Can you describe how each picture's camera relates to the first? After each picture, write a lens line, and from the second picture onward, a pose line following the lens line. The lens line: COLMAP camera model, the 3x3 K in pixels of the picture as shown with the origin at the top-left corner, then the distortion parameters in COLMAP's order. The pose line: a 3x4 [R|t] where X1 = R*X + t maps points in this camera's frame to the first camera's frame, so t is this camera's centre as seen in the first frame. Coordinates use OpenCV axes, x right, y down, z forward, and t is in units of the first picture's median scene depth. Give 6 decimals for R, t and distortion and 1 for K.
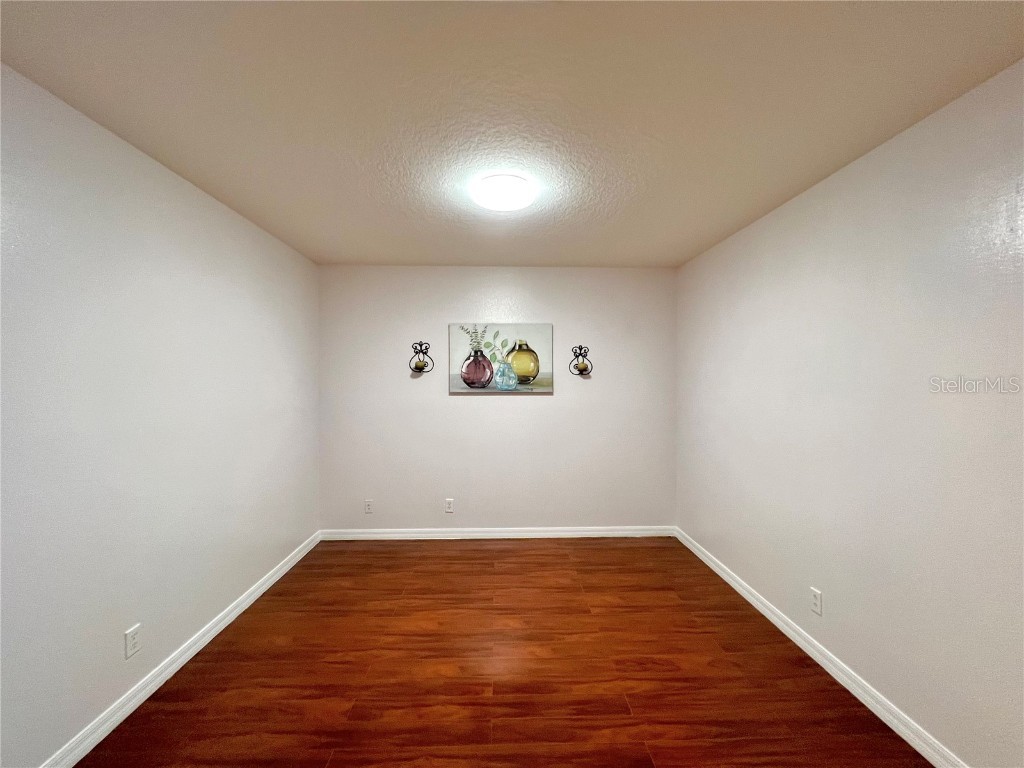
lens RADIAL K [[411.9, 0, 510.8], [0, 411.9, 385.9], [0, 0, 1]] dist [0.002255, 0.000487]
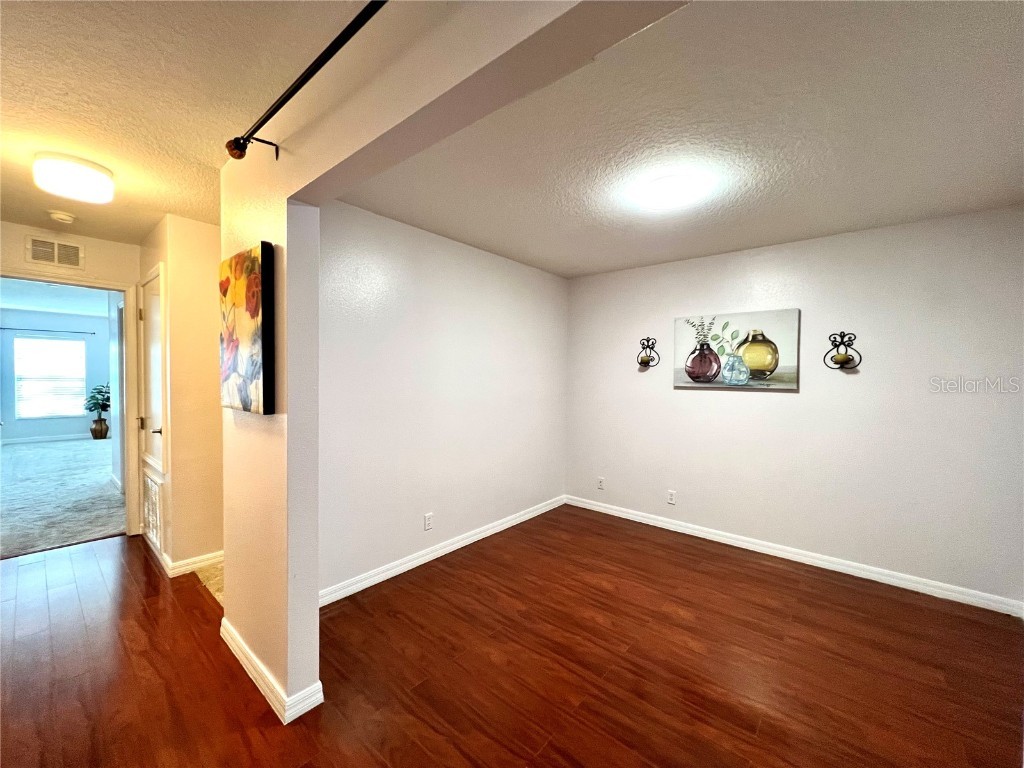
lens RADIAL K [[411.9, 0, 510.8], [0, 411.9, 385.9], [0, 0, 1]] dist [0.002255, 0.000487]
pose [[0.740736, 0.027069, -0.671251, 0.236616], [-0.021427, 0.999631, 0.016667, 0.006811], [0.671455, 0.002038, 0.741043, -0.022982]]
